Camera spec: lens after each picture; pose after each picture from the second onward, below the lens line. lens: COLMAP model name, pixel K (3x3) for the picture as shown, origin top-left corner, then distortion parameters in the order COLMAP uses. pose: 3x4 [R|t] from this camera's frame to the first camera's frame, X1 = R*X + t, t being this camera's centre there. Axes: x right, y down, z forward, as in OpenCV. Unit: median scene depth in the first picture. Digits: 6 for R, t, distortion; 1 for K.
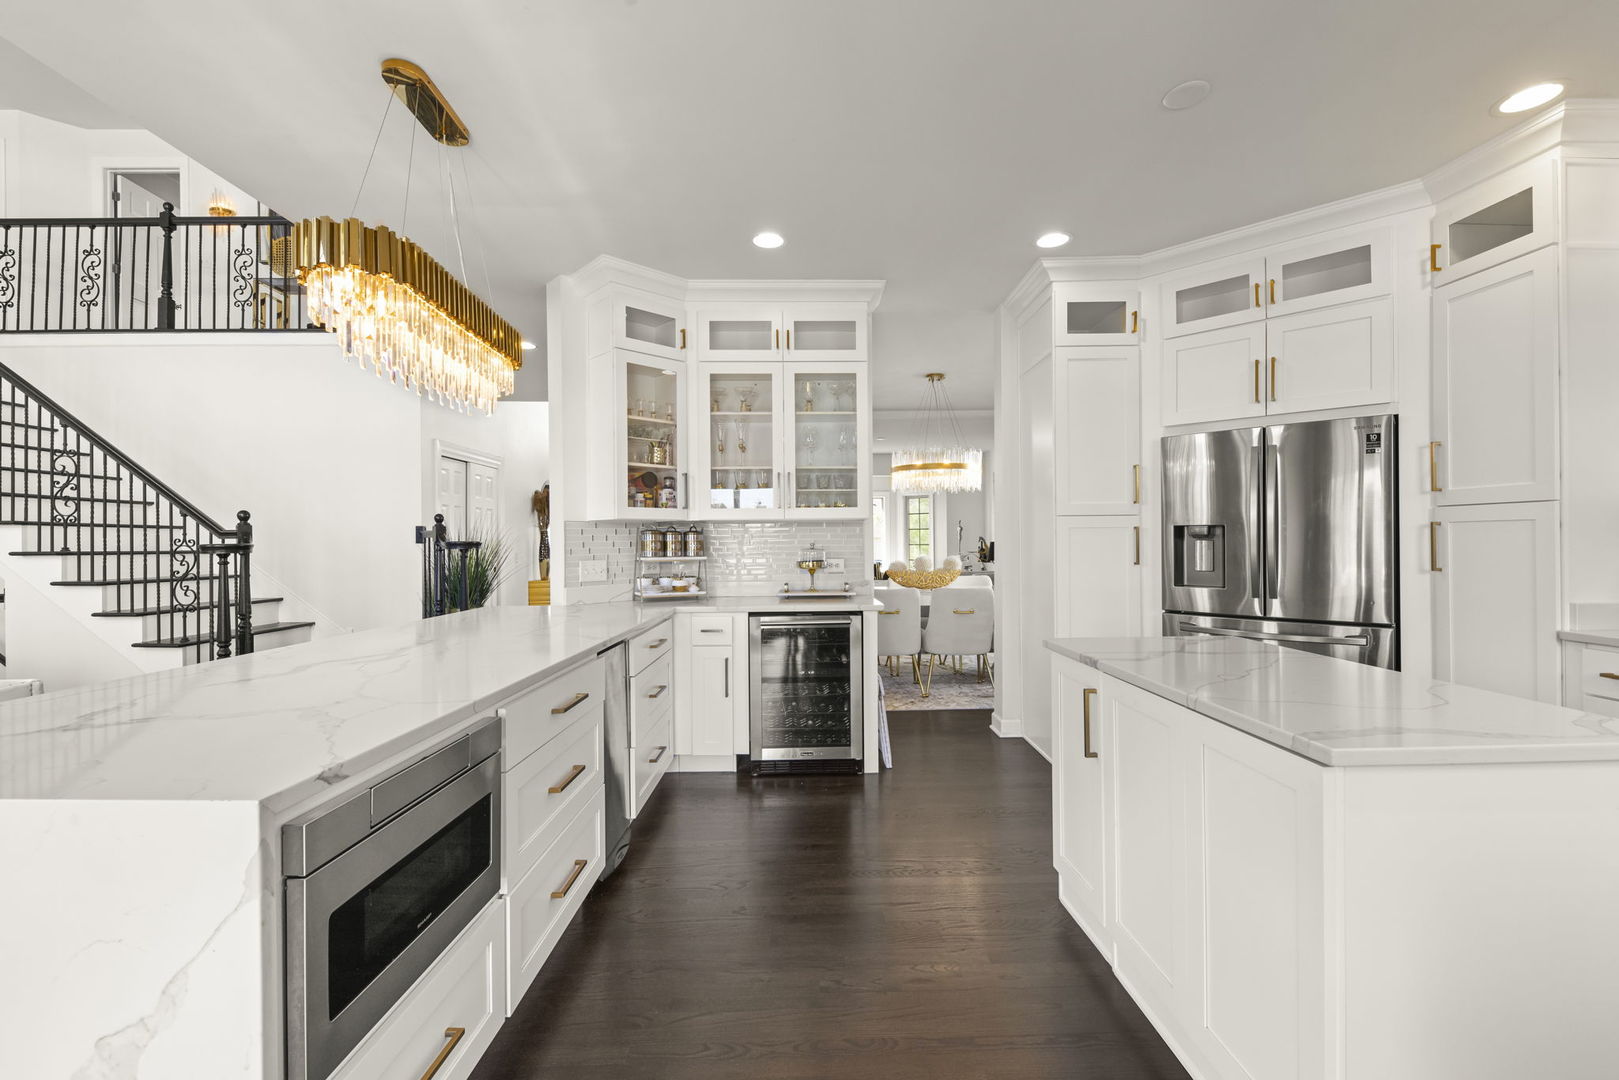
lens RADIAL K [[668.2, 0, 809.5], [0, 668.2, 540.0], [0, 0, 1]] dist [0.012228, -0.008558]
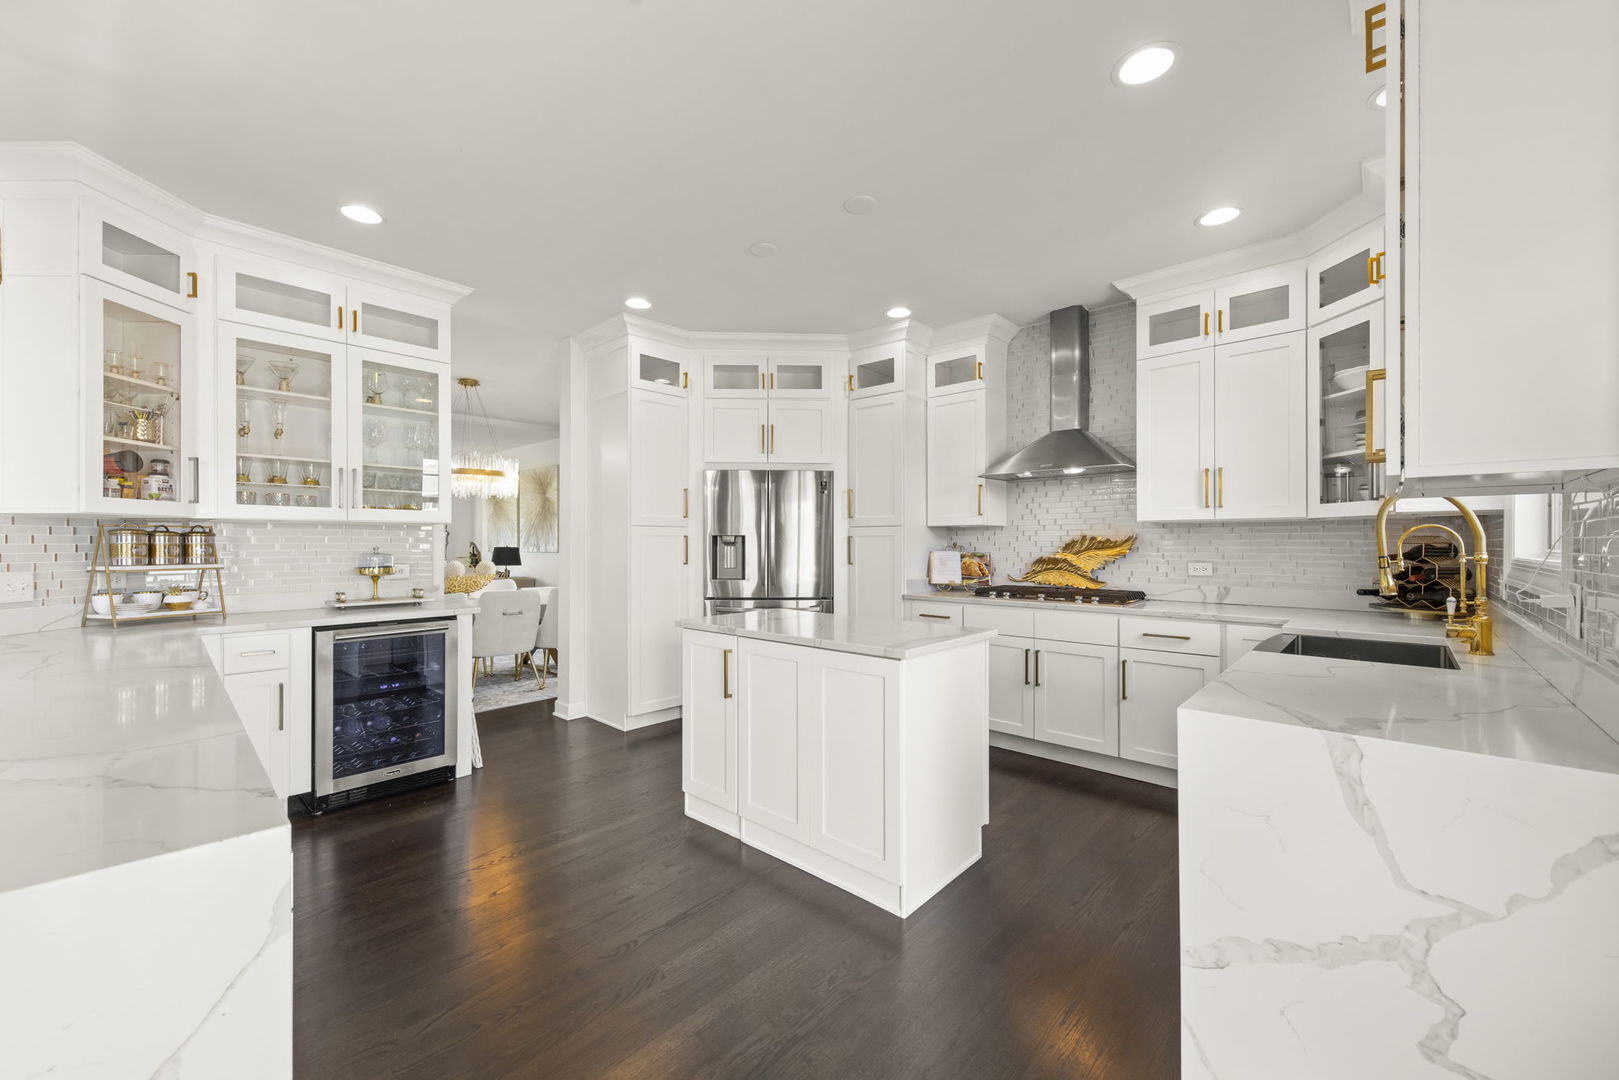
lens RADIAL K [[630.0, 0, 809.5], [0, 630.0, 540.0], [0, 0, 1]] dist [0.000458, -0.000008]
pose [[0.687673, 0.010965, 0.725938, -0.225944], [-0.004590, 0.999932, -0.010756, 0.001234], [-0.726006, 0.004064, 0.687676, -0.026208]]
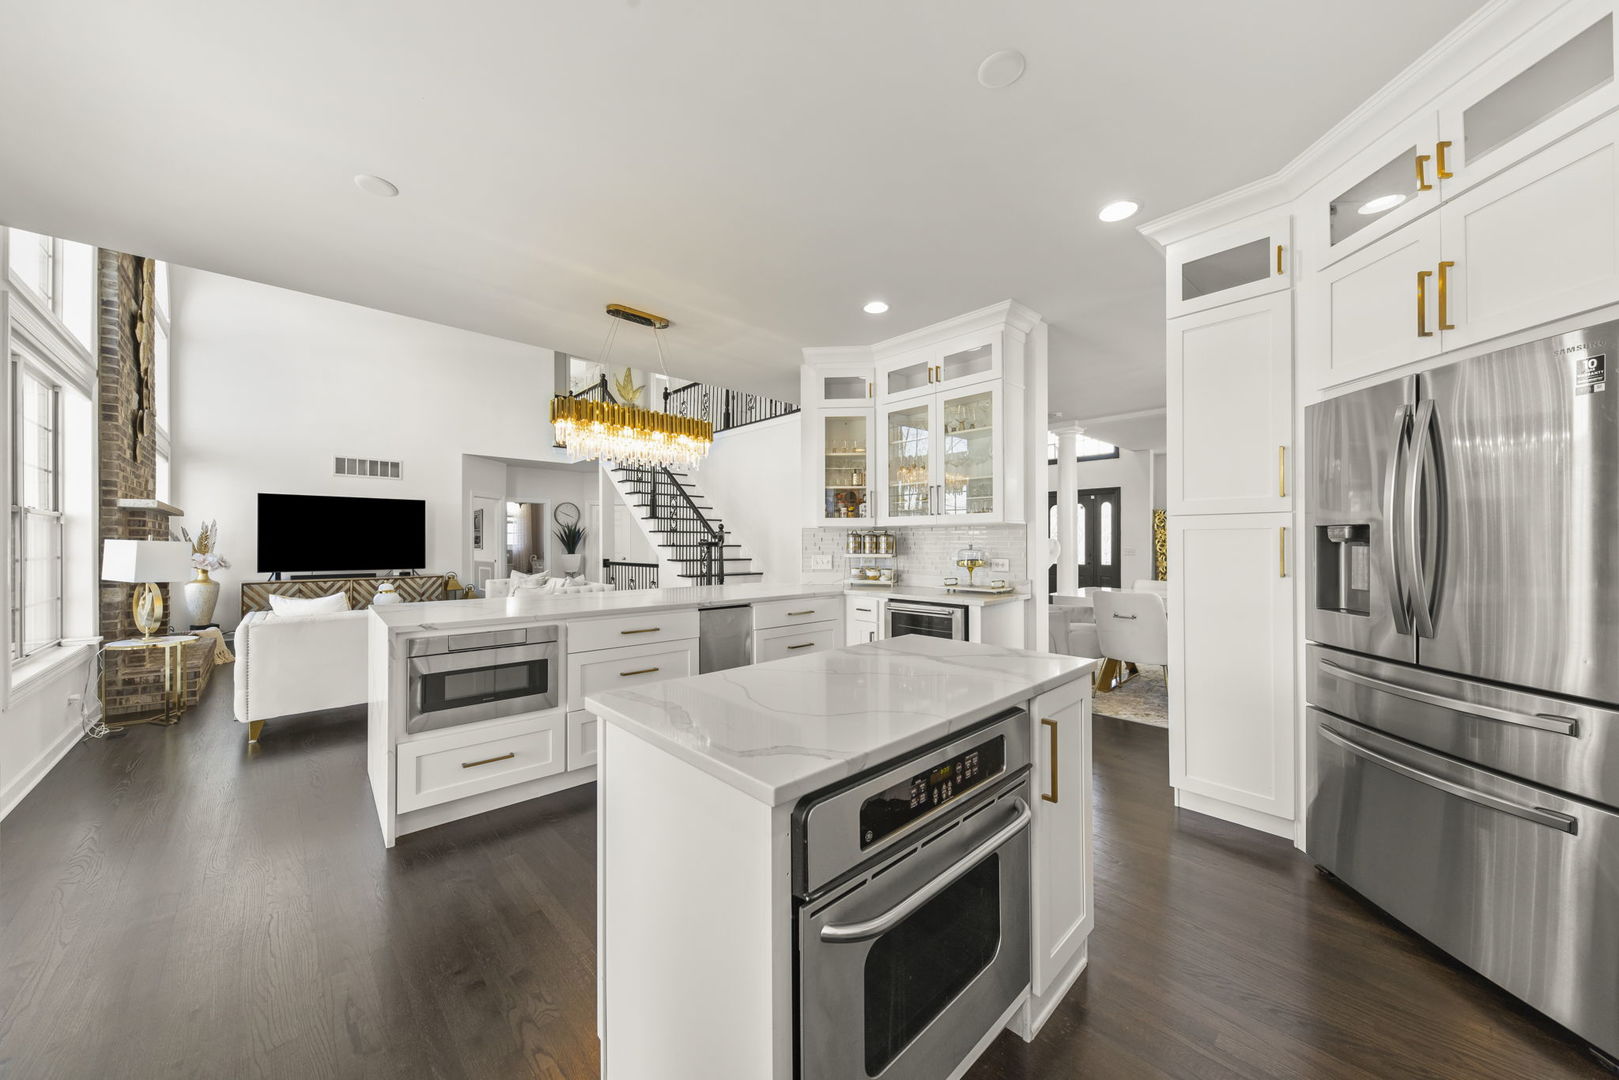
lens RADIAL K [[560.6, 0, 809.5], [0, 560.6, 540.0], [0, 0, 1]] dist [0.000317, -0.000083]
pose [[0.674396, 0.004303, -0.738357, 0.555122], [-0.003911, 0.999990, 0.002256, -0.004193], [0.738360, 0.001366, 0.674406, 0.158407]]
